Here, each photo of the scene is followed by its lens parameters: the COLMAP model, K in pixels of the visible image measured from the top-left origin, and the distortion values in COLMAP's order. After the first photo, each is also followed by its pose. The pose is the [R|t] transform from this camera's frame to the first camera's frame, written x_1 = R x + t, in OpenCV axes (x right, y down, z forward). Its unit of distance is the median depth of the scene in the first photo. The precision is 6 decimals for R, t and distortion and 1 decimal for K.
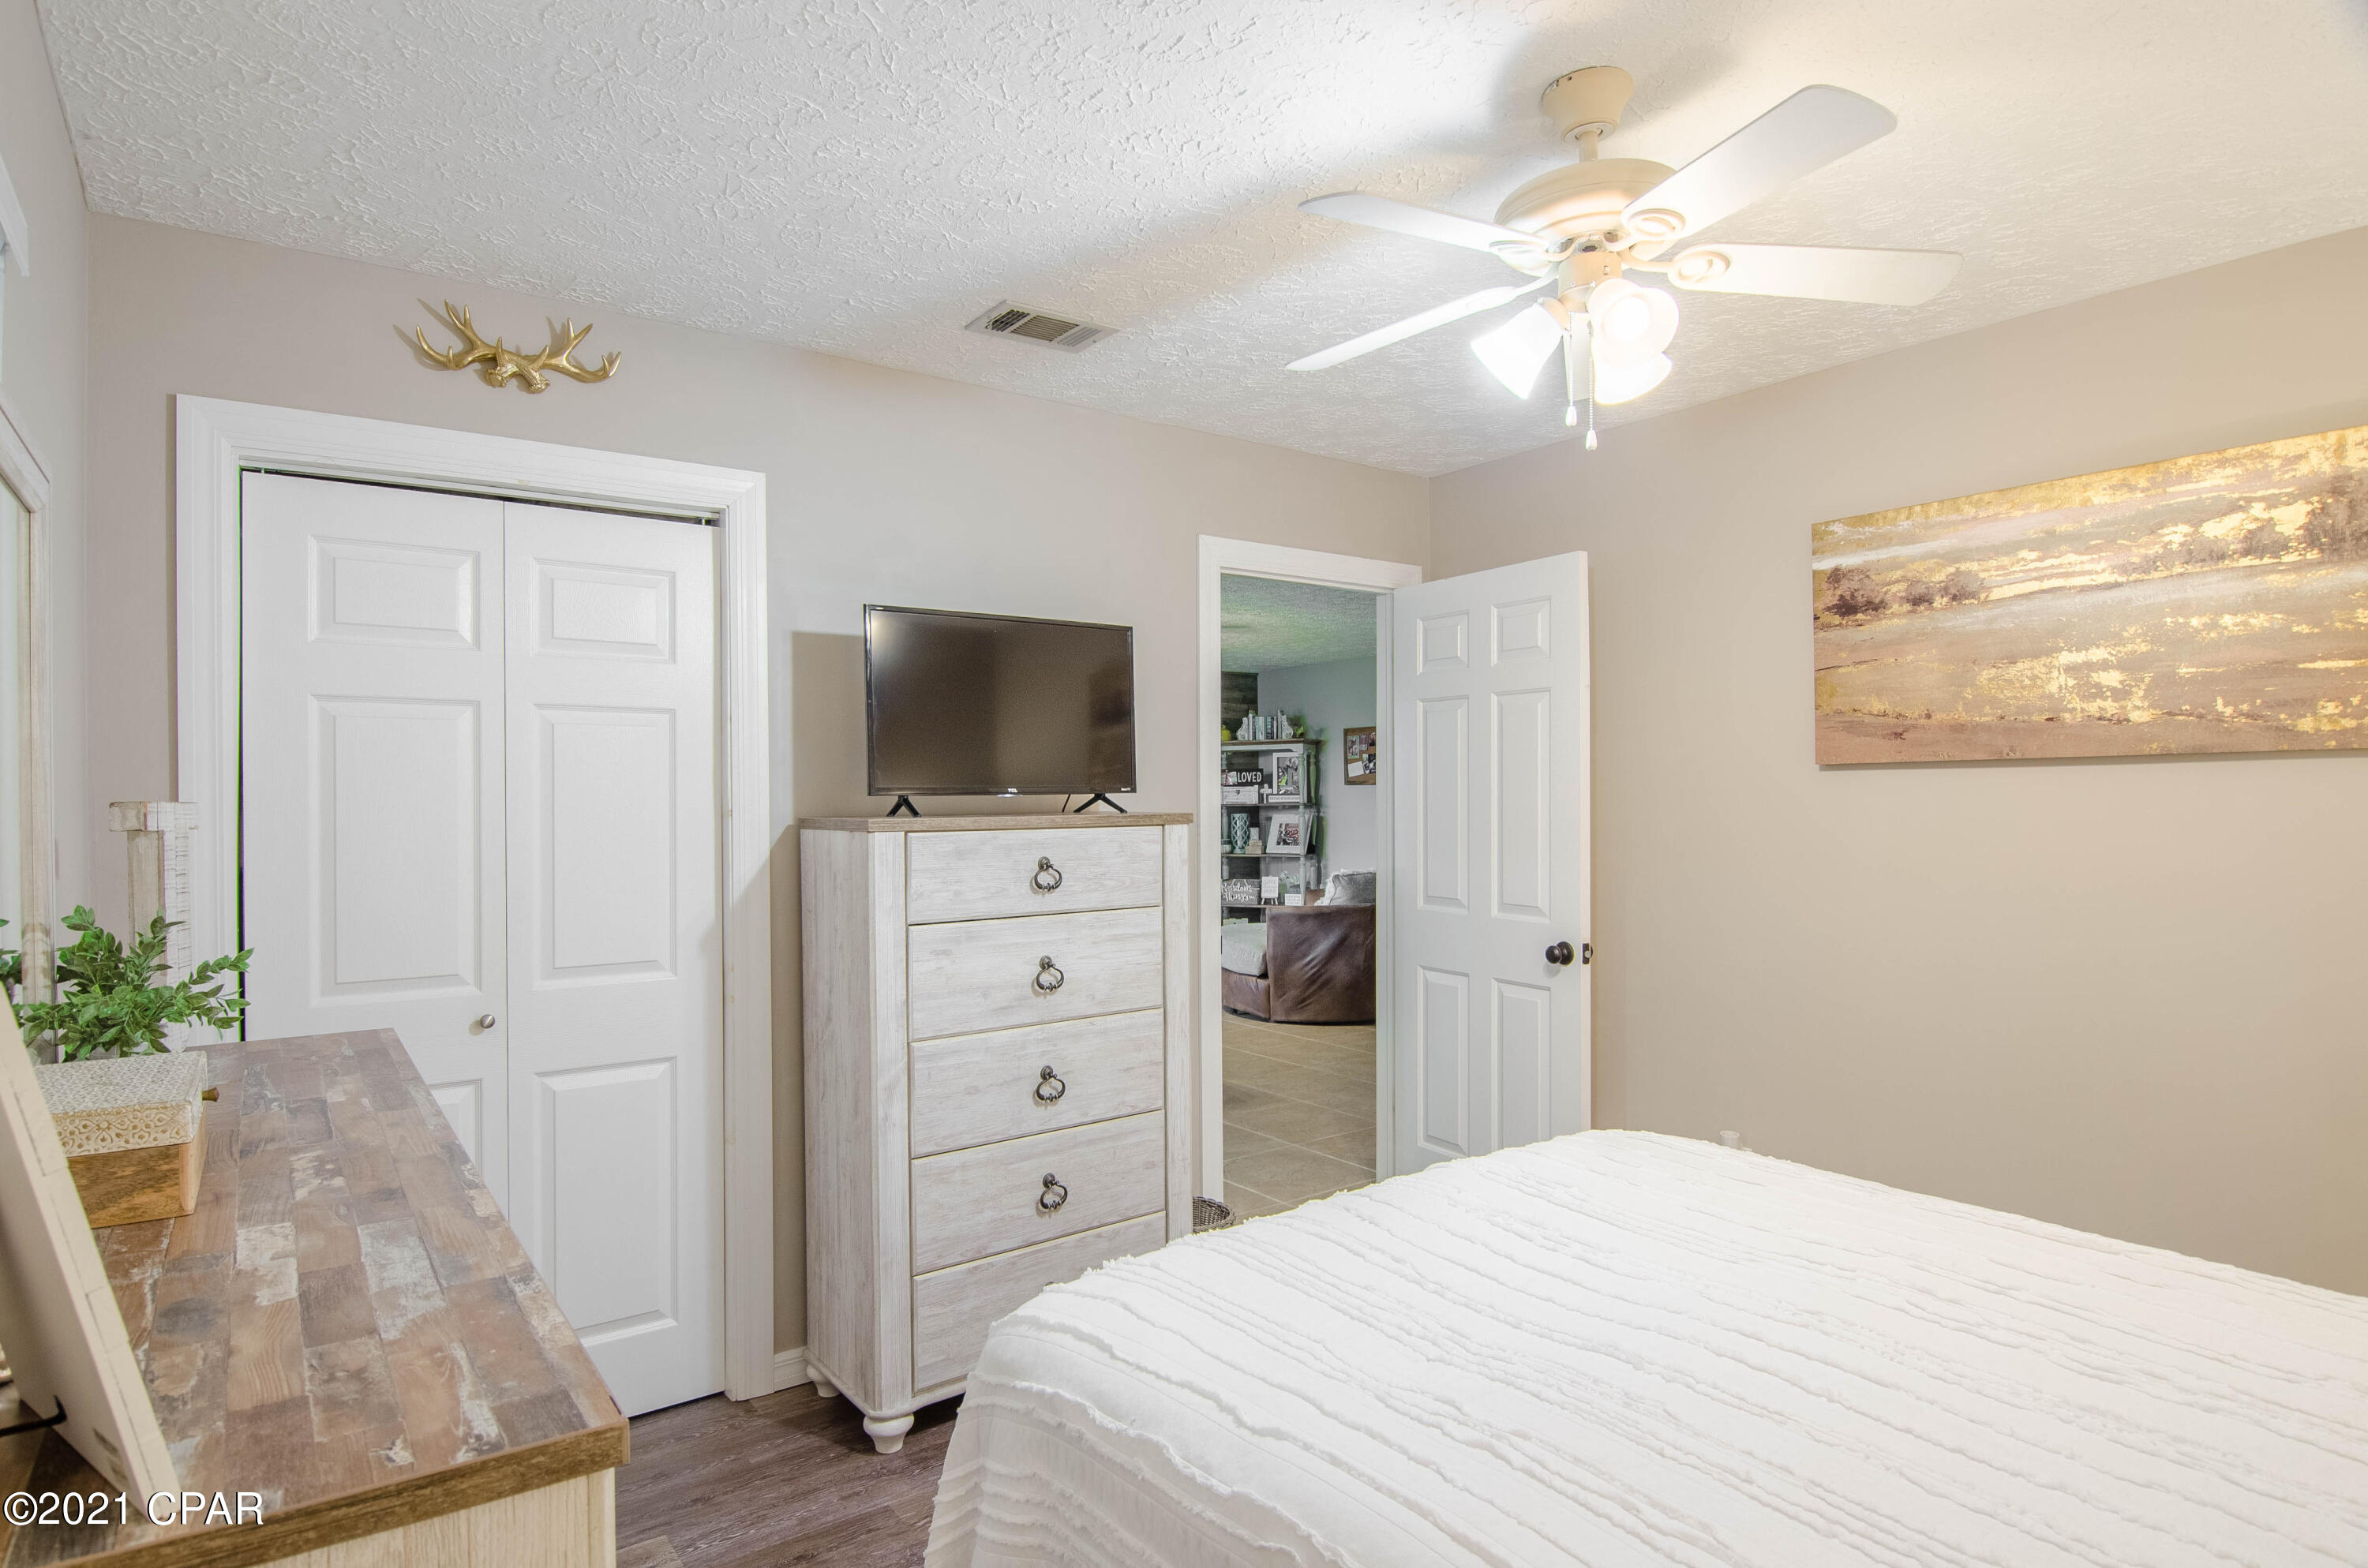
lens RADIAL K [[1283.2, 0, 1184.2], [0, 1283.2, 784.8], [0, 0, 1]] dist [-0.001581, -0.014508]
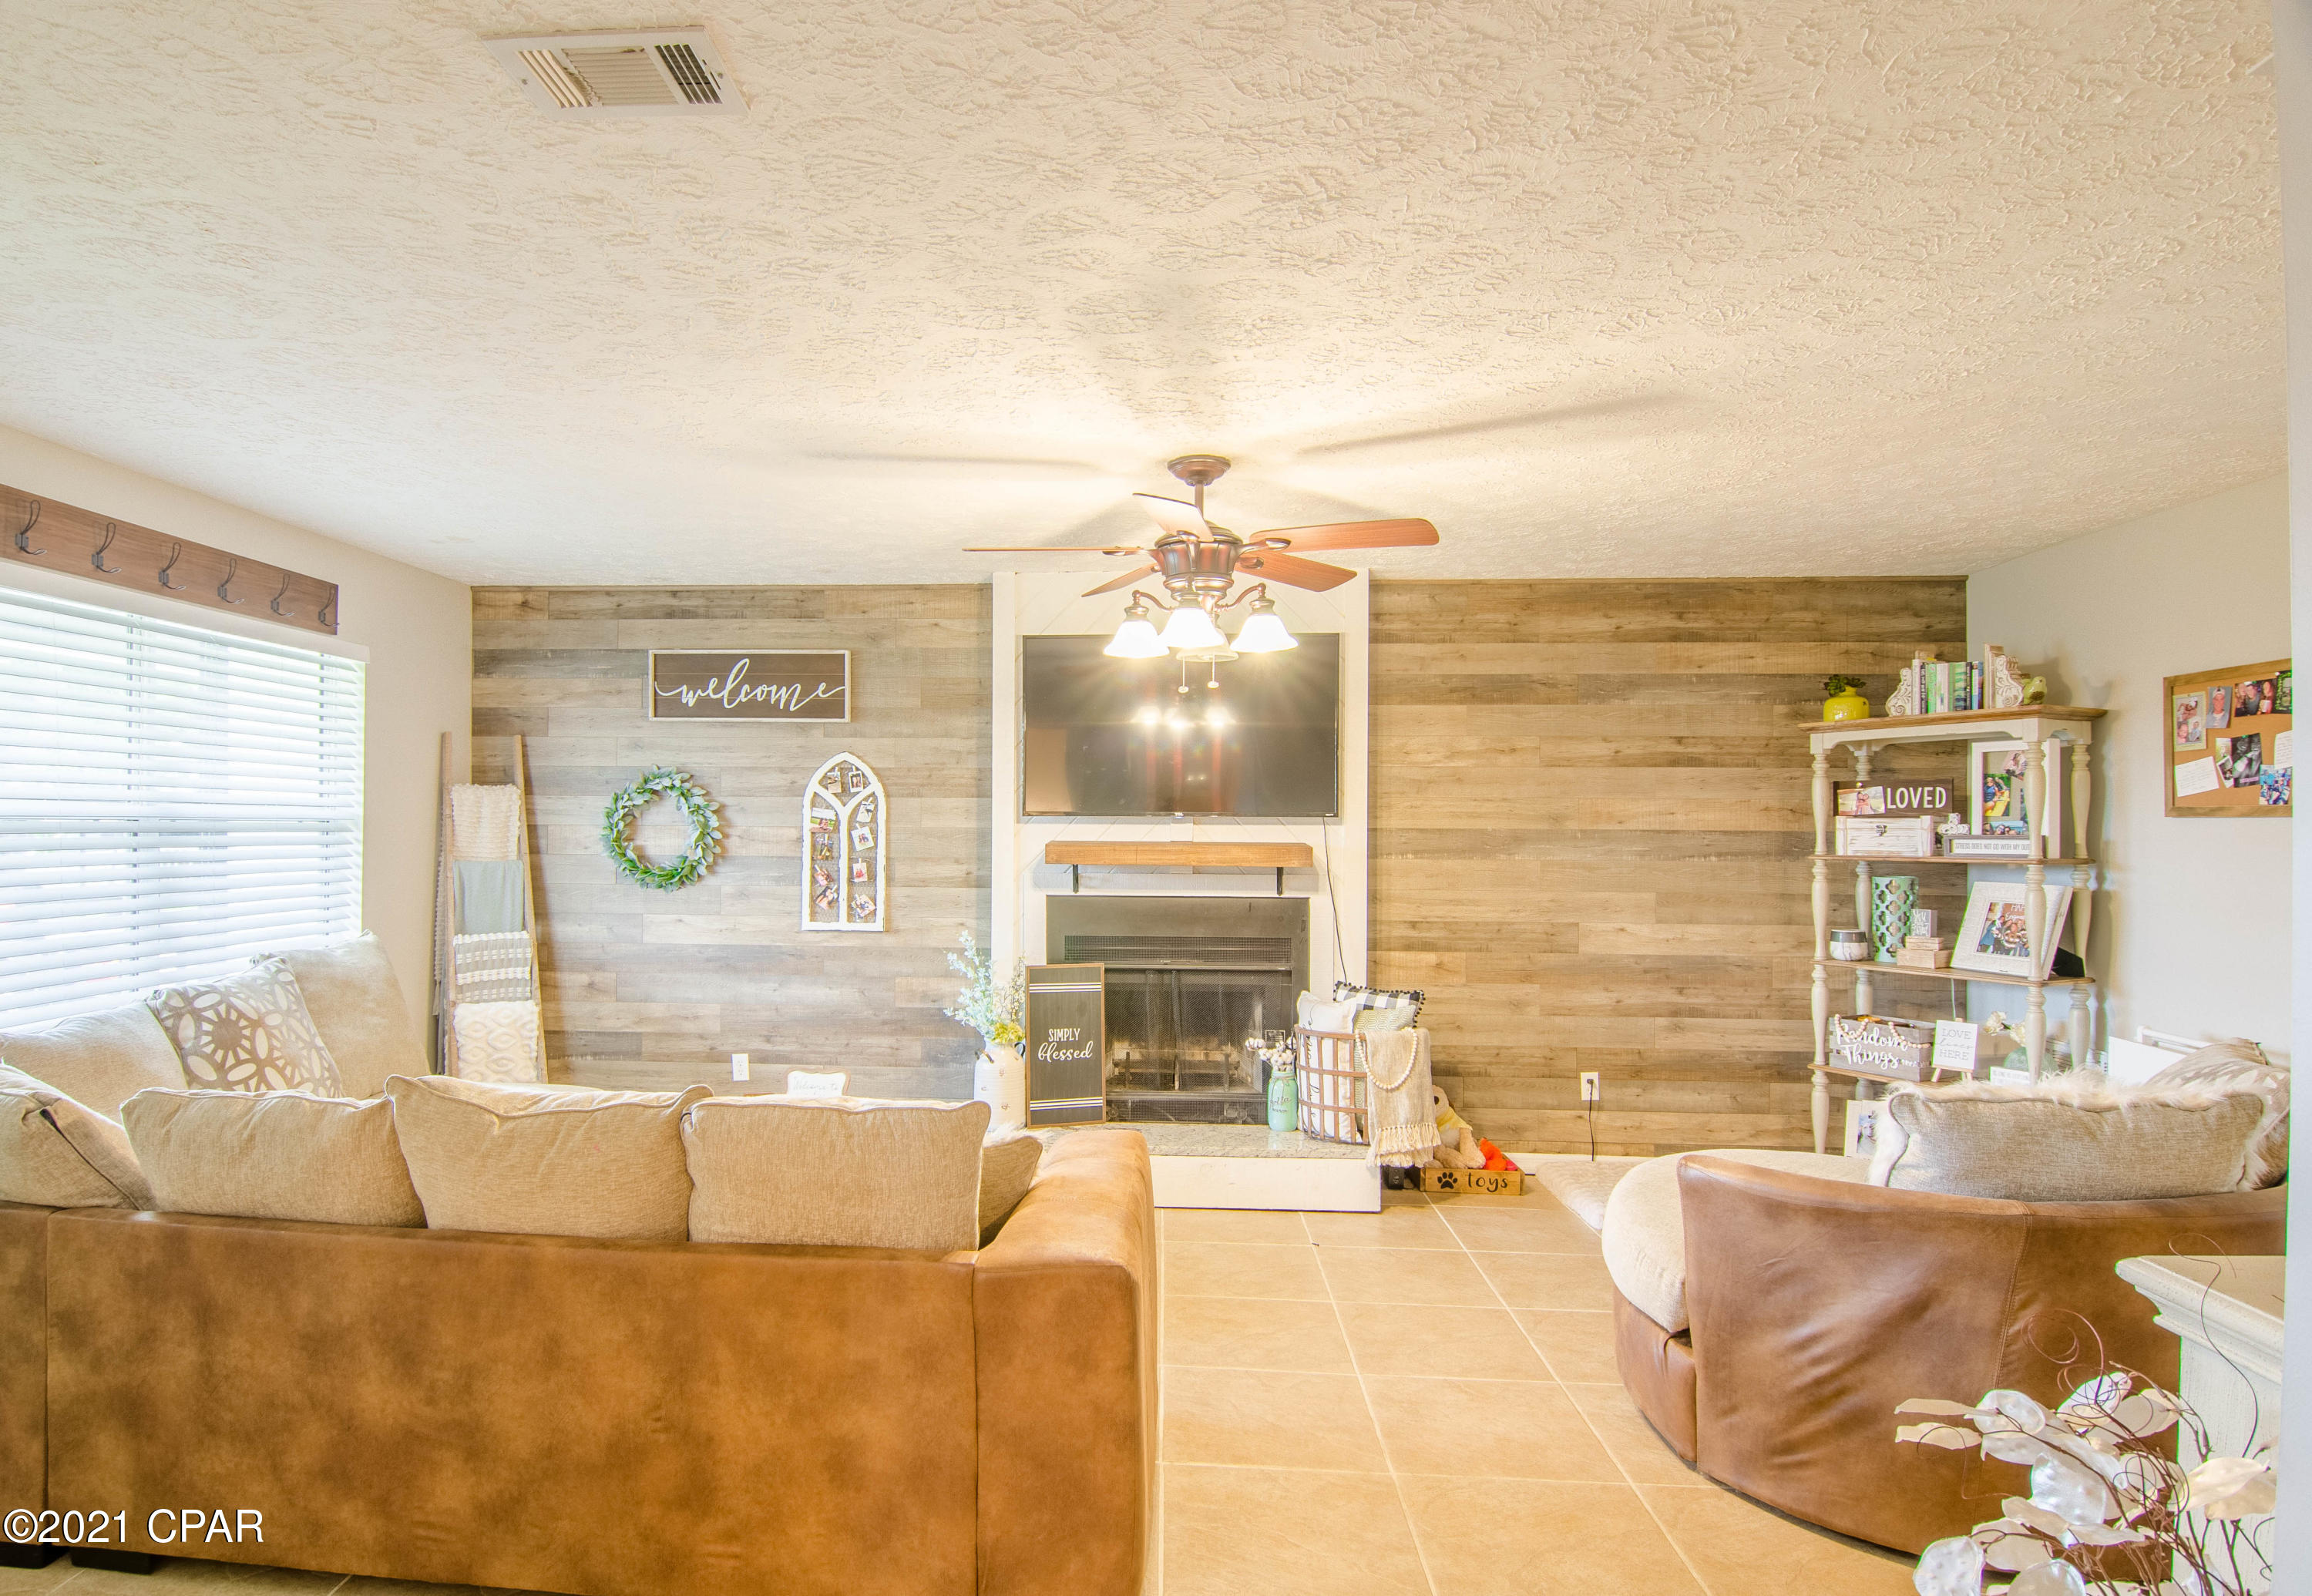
lens RADIAL K [[1316.3, 0, 1061.5], [0, 1316.3, 818.2], [0, 0, 1]] dist [-0.006953, -0.003622]
pose [[0.757469, 0.009087, -0.652808, 0.127870], [-0.005739, 0.999957, 0.007260, -0.000332], [0.652846, -0.001753, 0.757489, 0.452981]]
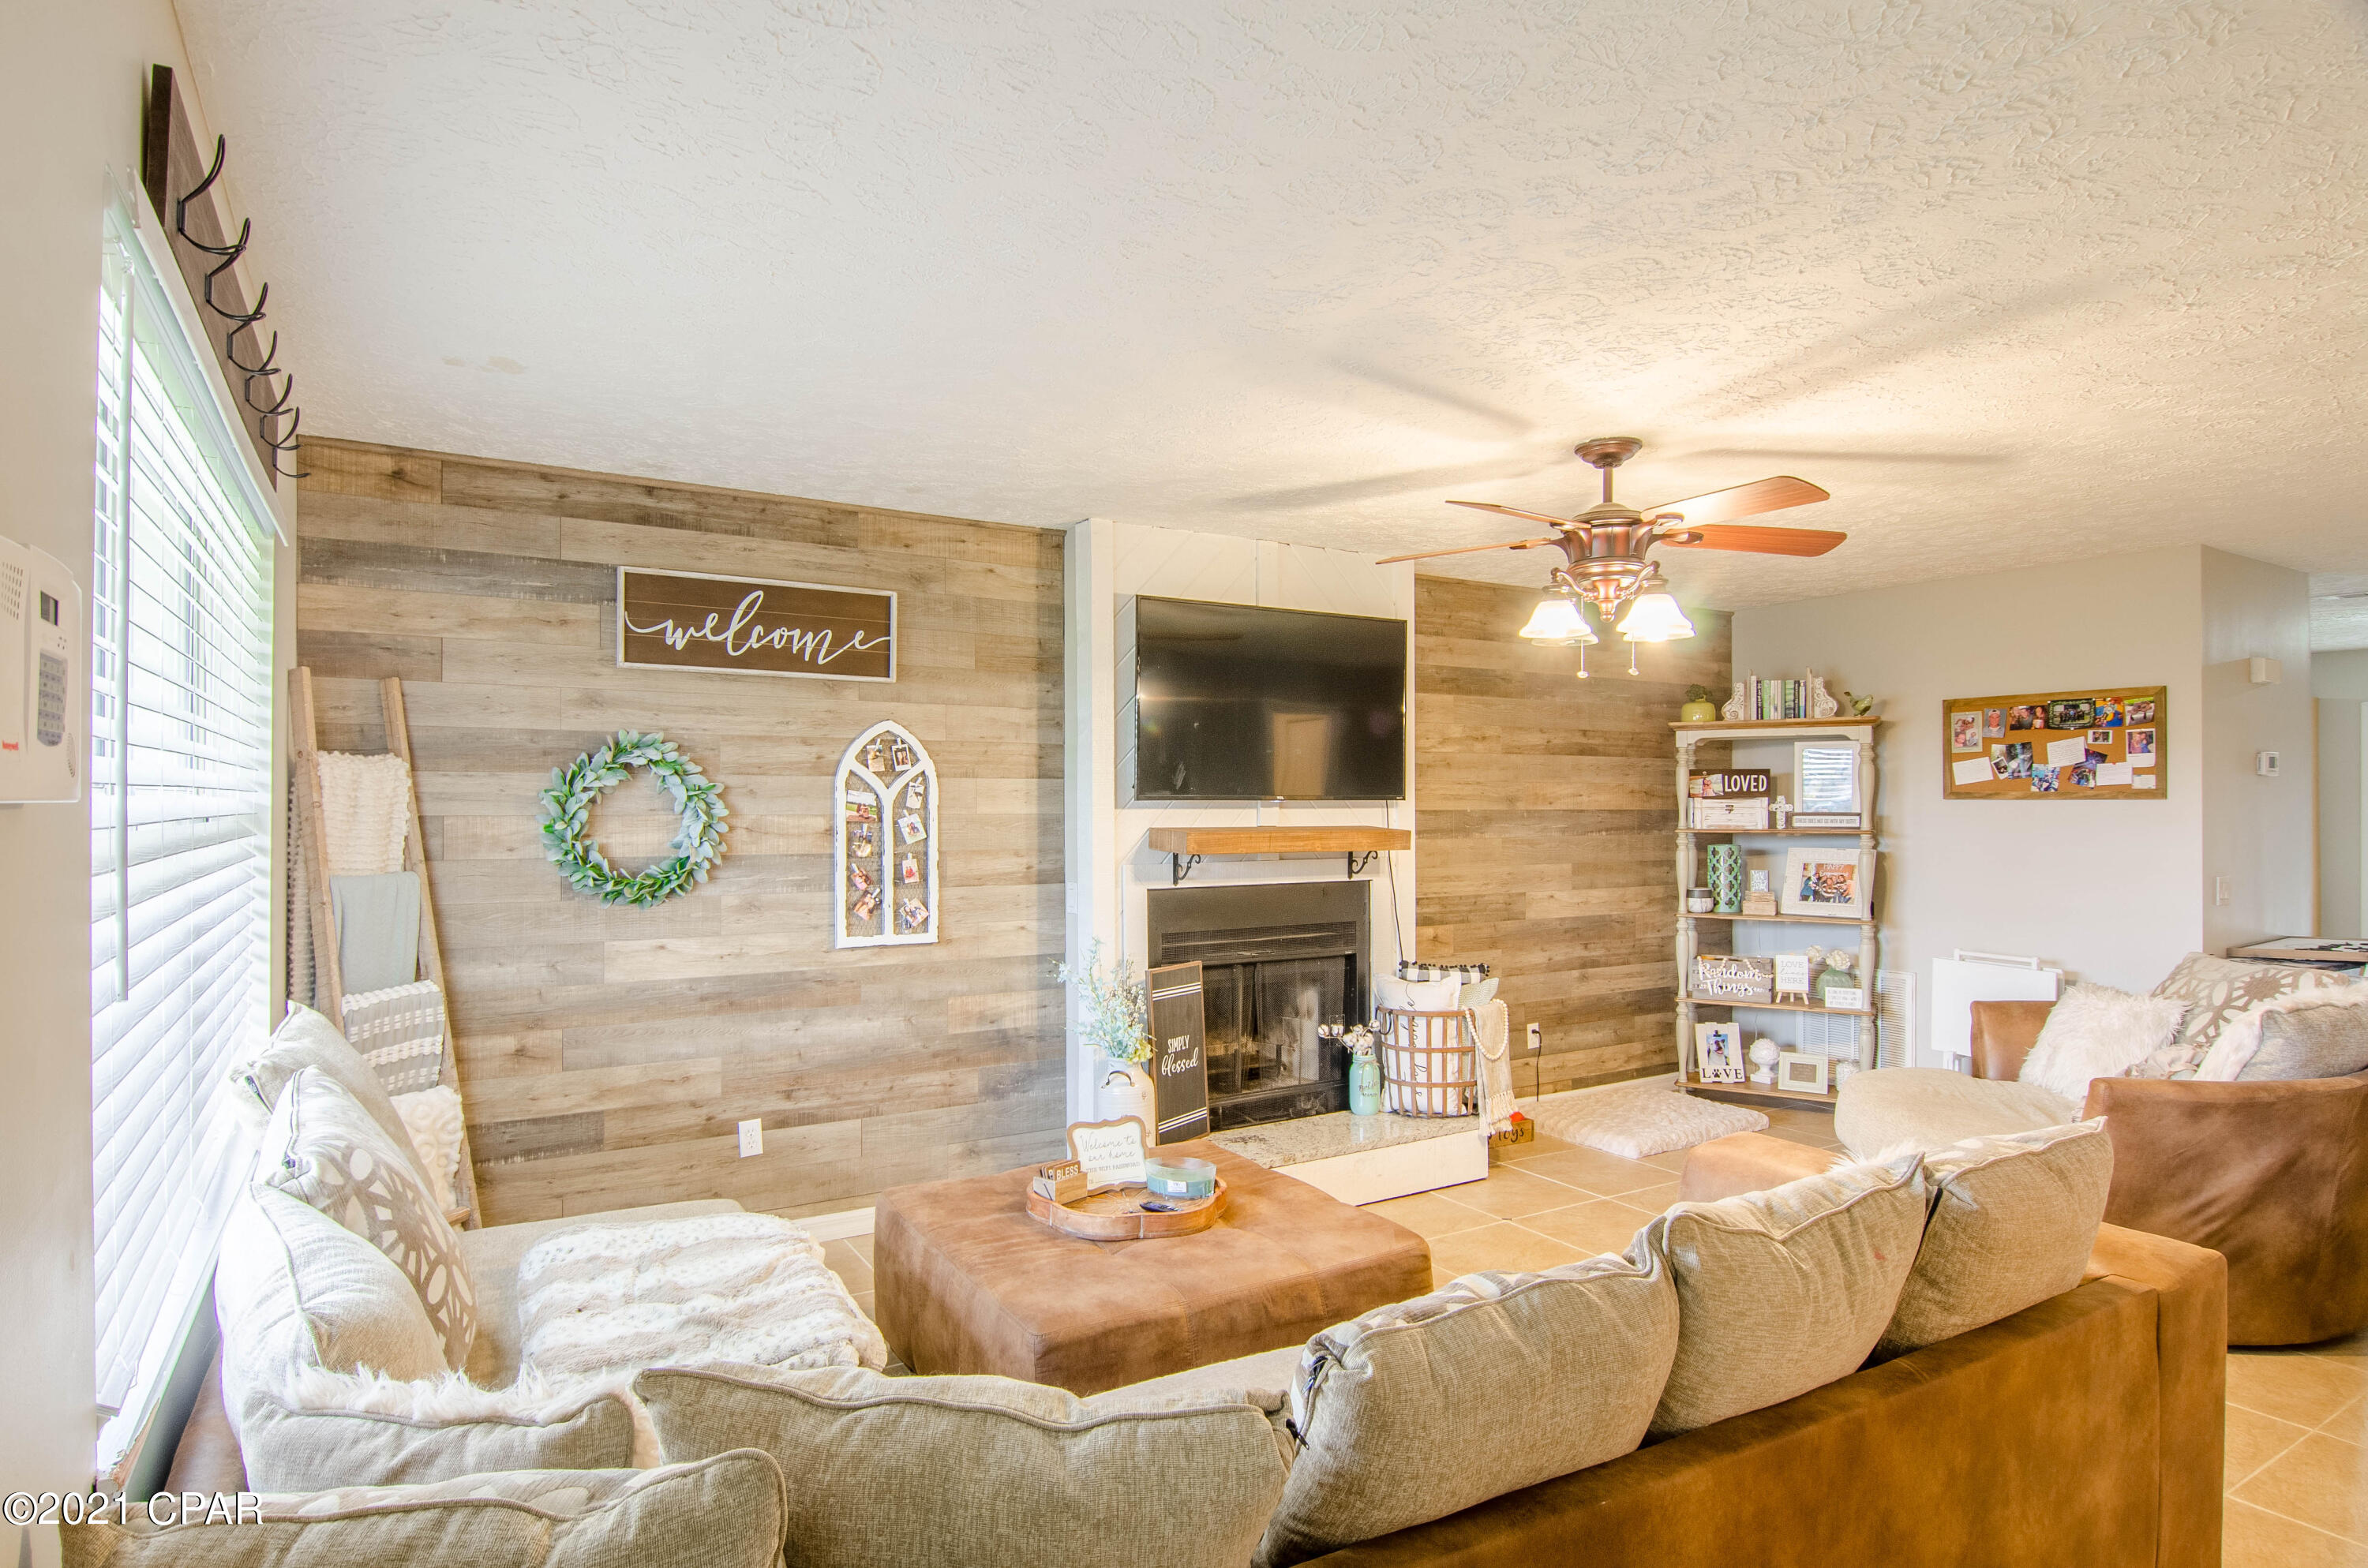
lens RADIAL K [[1283.2, 0, 1180.0], [0, 1283.2, 797.7], [0, 0, 1]] dist [-0.001581, -0.014508]
pose [[0.996094, 0.009275, -0.087809, -0.159007], [-0.008589, 0.999930, 0.008189, -0.002011], [0.087879, -0.007403, 0.996104, 0.396667]]
